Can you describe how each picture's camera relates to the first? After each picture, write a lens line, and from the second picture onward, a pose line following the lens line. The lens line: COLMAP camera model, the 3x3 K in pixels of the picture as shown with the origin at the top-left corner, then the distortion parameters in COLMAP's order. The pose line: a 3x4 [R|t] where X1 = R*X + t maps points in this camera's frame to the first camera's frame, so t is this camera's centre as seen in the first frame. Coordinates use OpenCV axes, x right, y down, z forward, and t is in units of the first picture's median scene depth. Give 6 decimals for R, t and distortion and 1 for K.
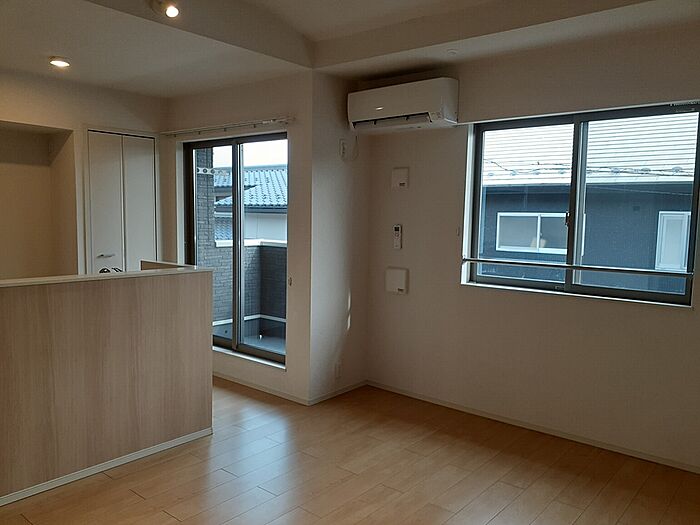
lens RADIAL K [[559.0, 0, 349.8], [0, 559.0, 265.4], [0, 0, 1]] dist [0.030735, -0.027342]
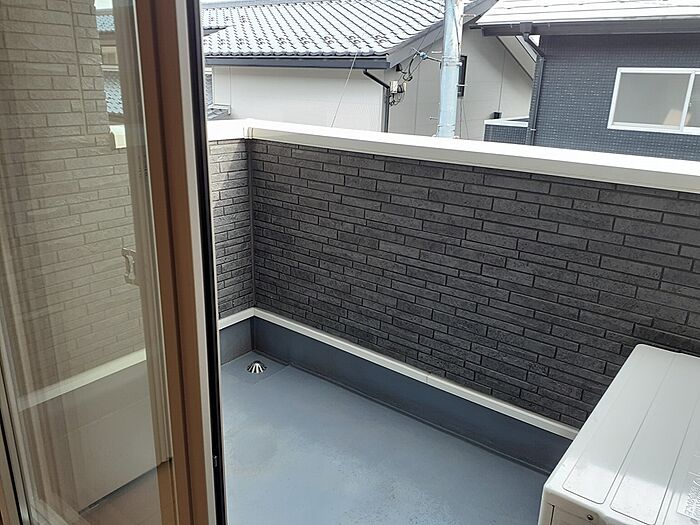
lens RADIAL K [[559.0, 0, 350.7], [0, 559.0, 257.0], [0, 0, 1]] dist [0.030735, -0.027342]
pose [[0.999105, 0.000063, 0.042288, -0.061335], [-0.009447, 0.975058, 0.221747, -0.024262], [-0.041220, -0.221949, 0.974187, 0.351095]]
